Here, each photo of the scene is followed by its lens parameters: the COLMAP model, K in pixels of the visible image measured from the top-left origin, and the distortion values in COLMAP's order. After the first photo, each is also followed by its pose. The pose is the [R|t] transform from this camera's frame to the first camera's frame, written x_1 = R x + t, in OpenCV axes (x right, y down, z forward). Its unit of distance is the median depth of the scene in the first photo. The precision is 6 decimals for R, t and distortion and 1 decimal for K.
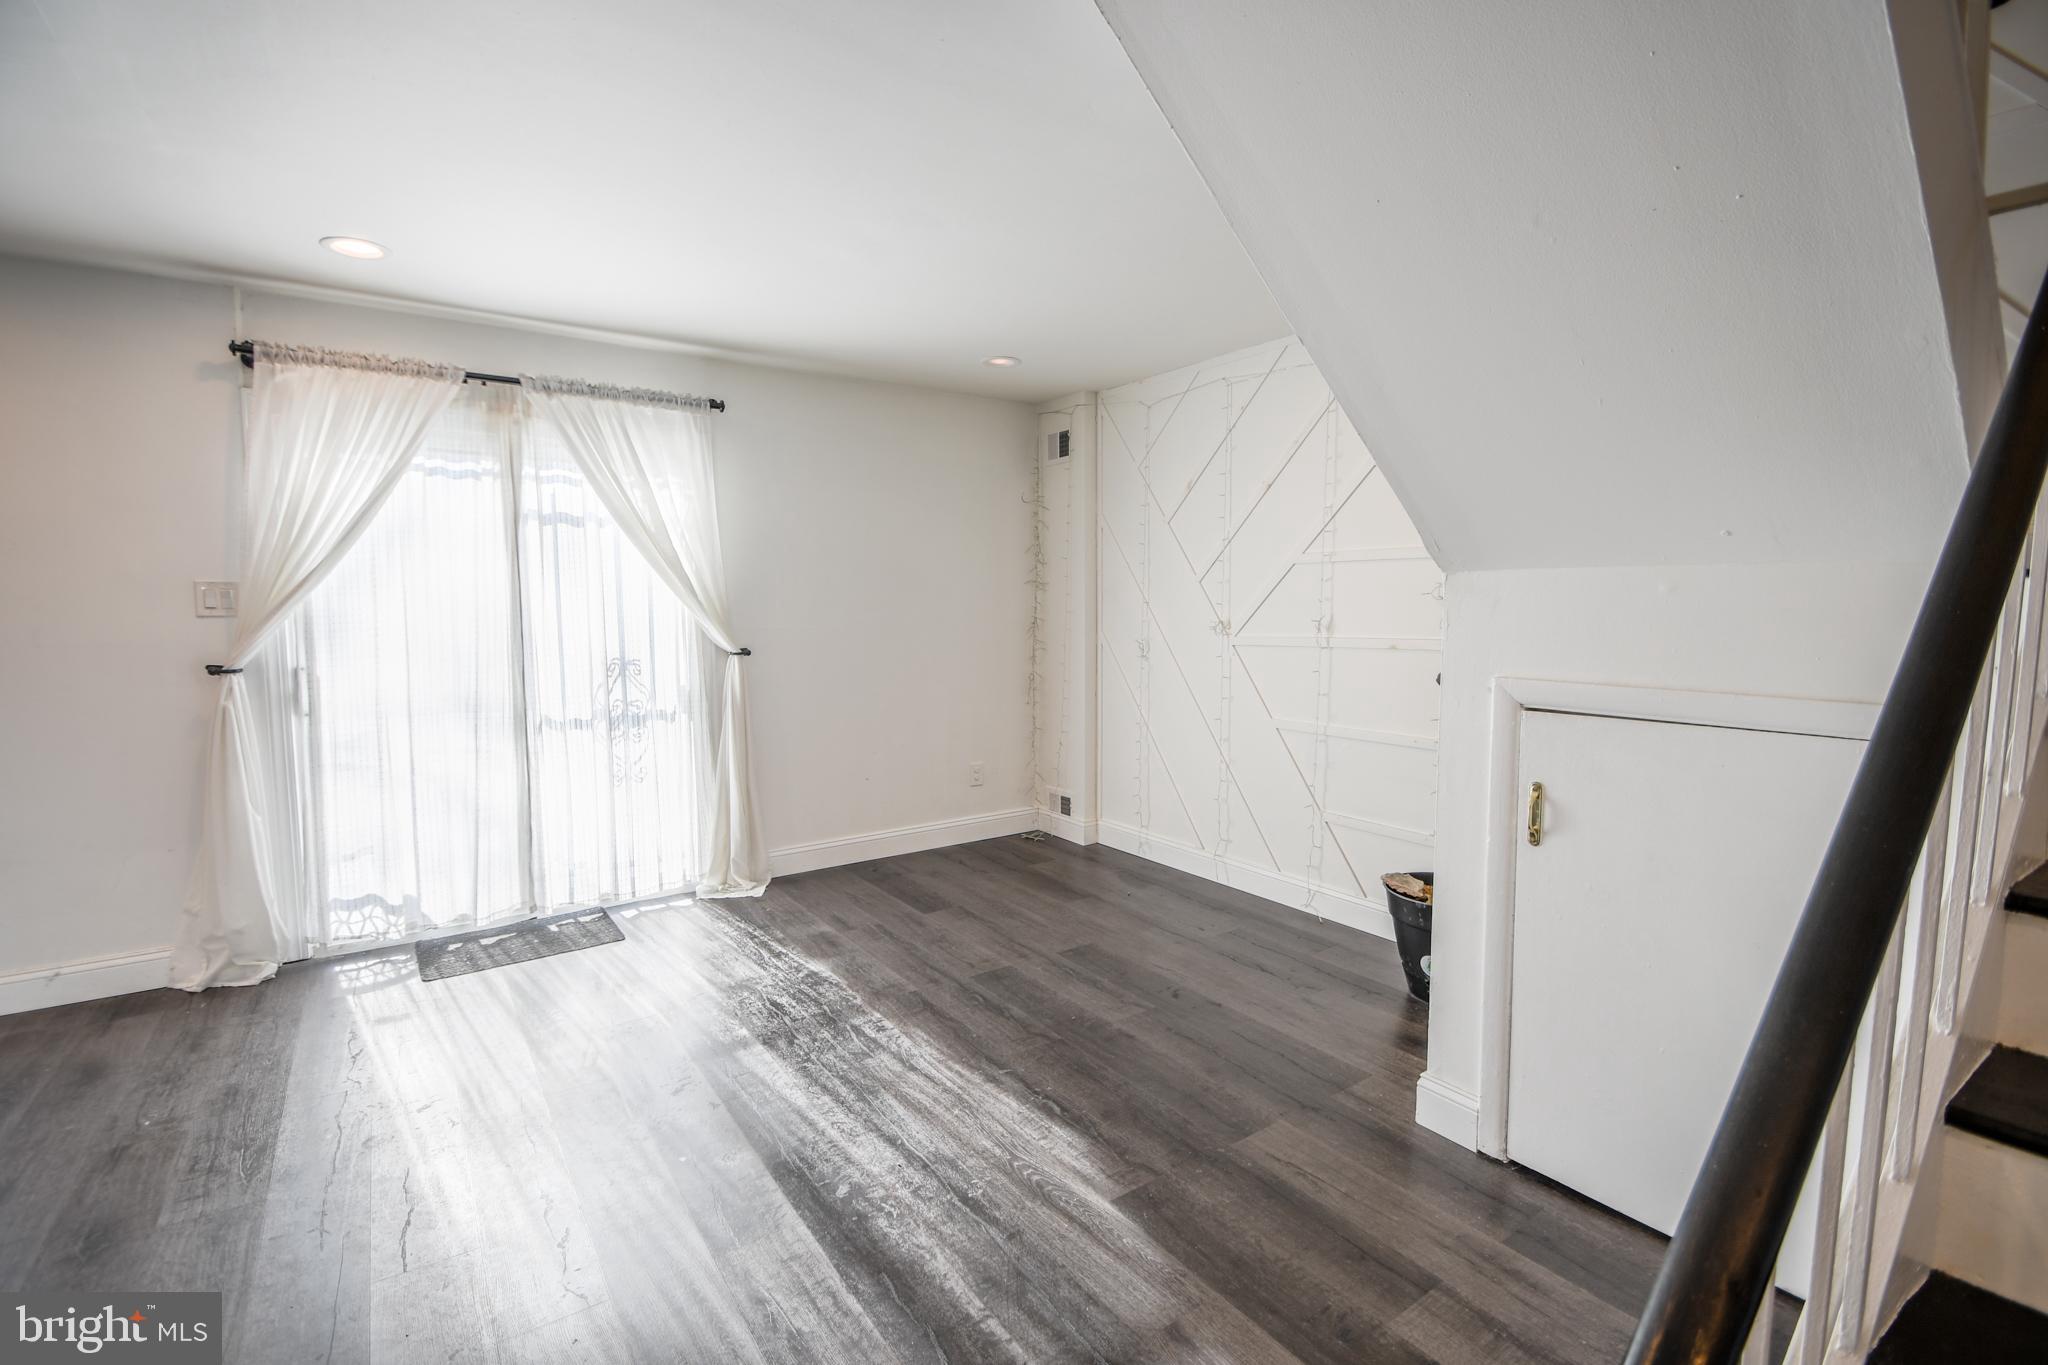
lens RADIAL K [[902.3, 0, 997.8], [0, 902.3, 677.1], [0, 0, 1]] dist [0.015800, -0.019818]
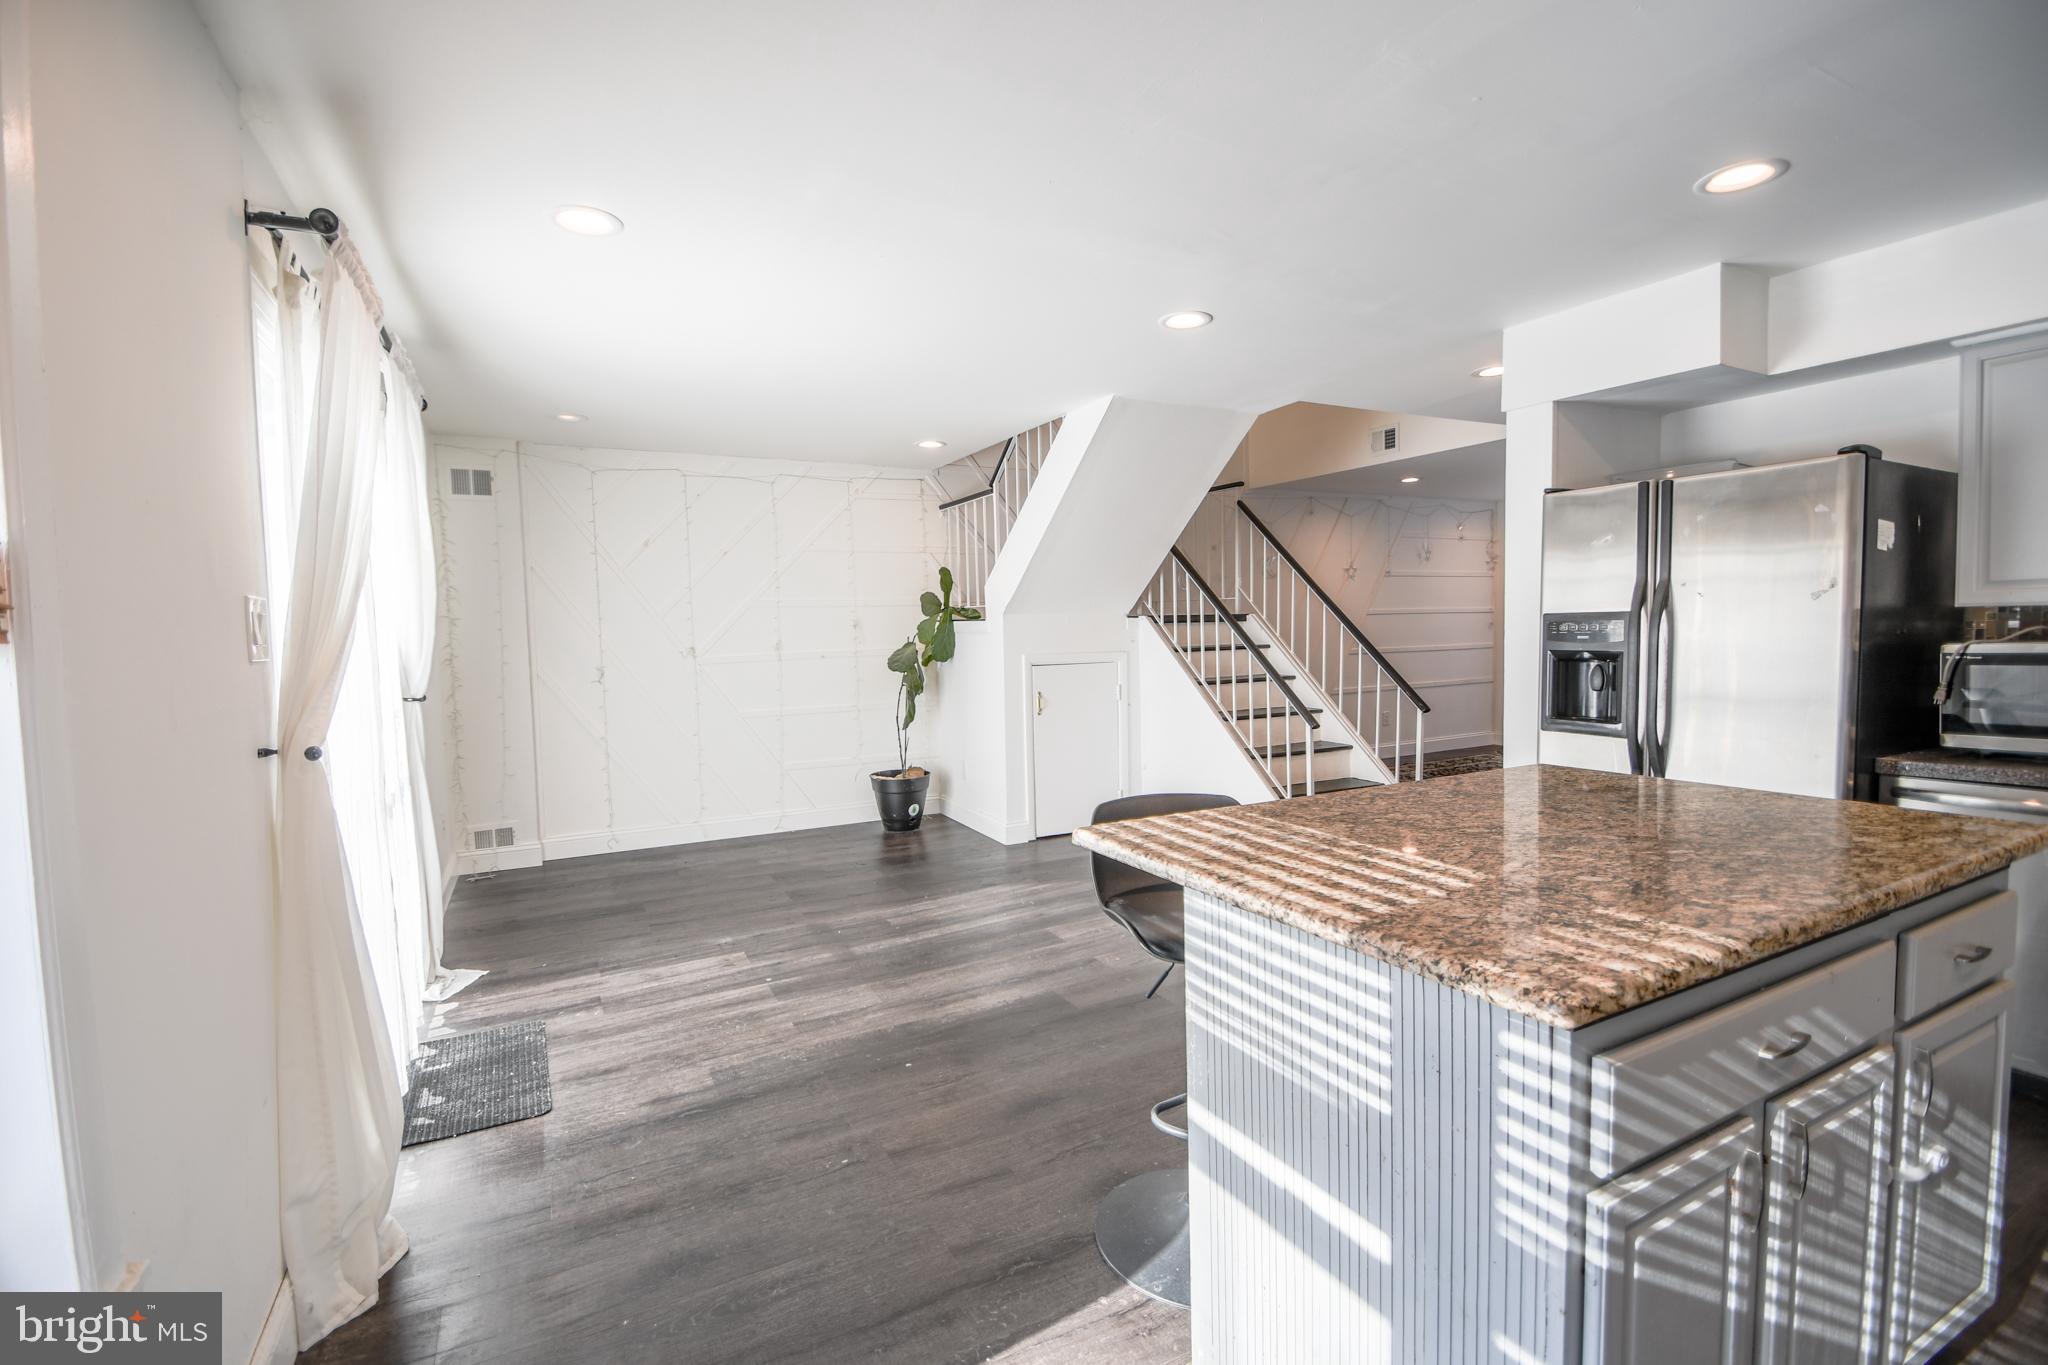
lens RADIAL K [[902.3, 0, 997.8], [0, 902.3, 677.1], [0, 0, 1]] dist [0.015800, -0.019818]
pose [[0.140520, -0.059311, 0.988300, -1.181235], [0.102981, 0.993665, 0.044991, -0.035086], [-0.984708, 0.095454, 0.145738, 0.401914]]
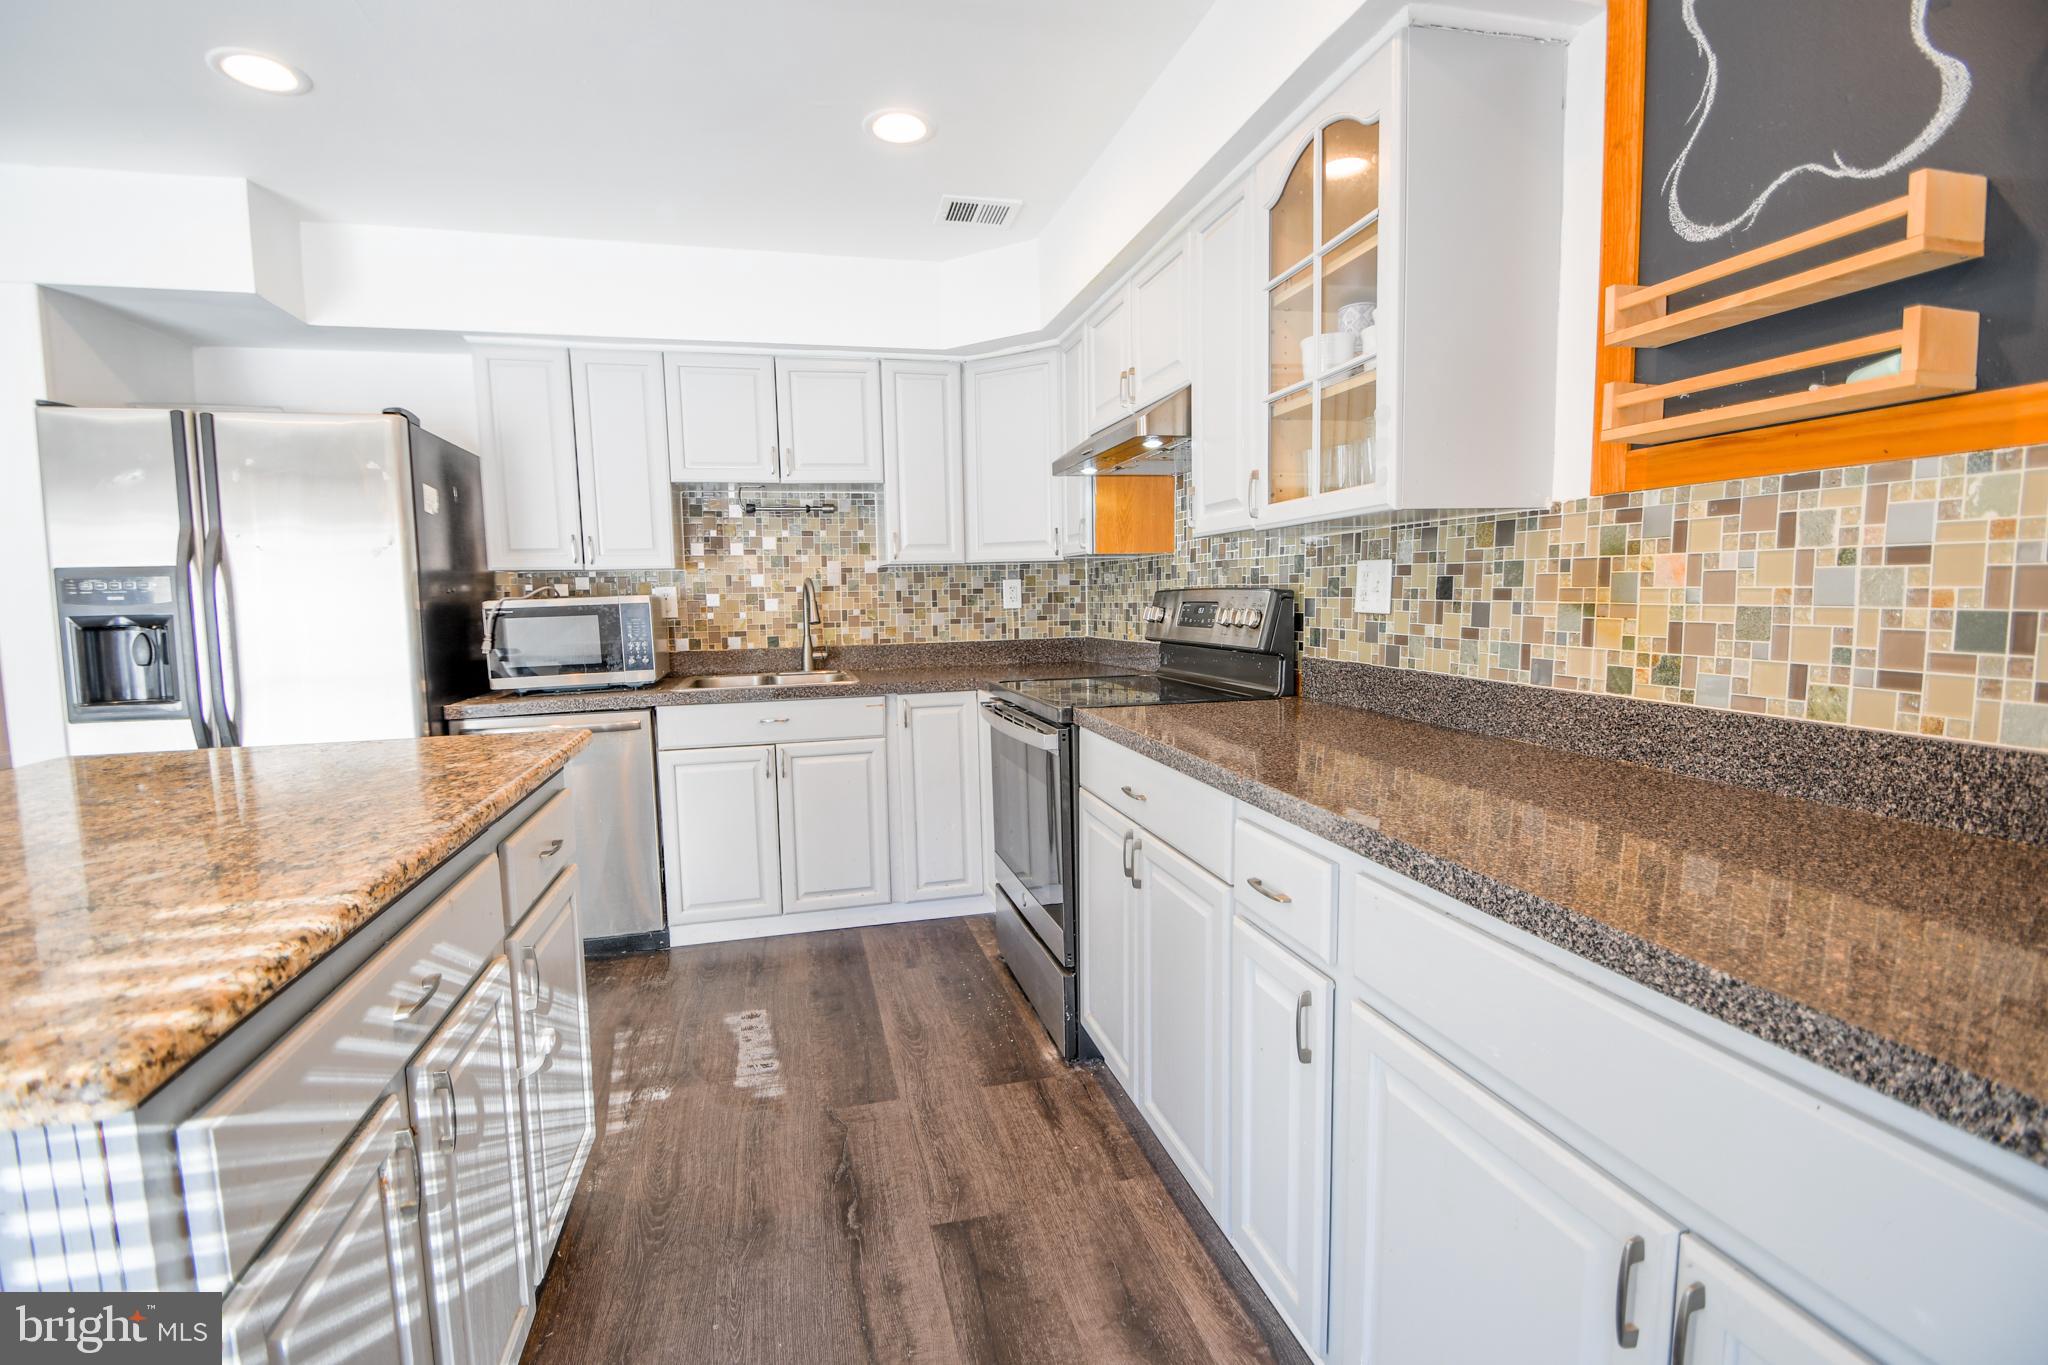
lens RADIAL K [[902.3, 0, 997.8], [0, 902.3, 677.1], [0, 0, 1]] dist [0.015800, -0.019818]
pose [[-0.932071, -0.017697, 0.361843, -1.104603], [0.046980, 0.984467, 0.169166, -0.000084], [-0.359216, 0.174674, -0.916762, 0.363180]]
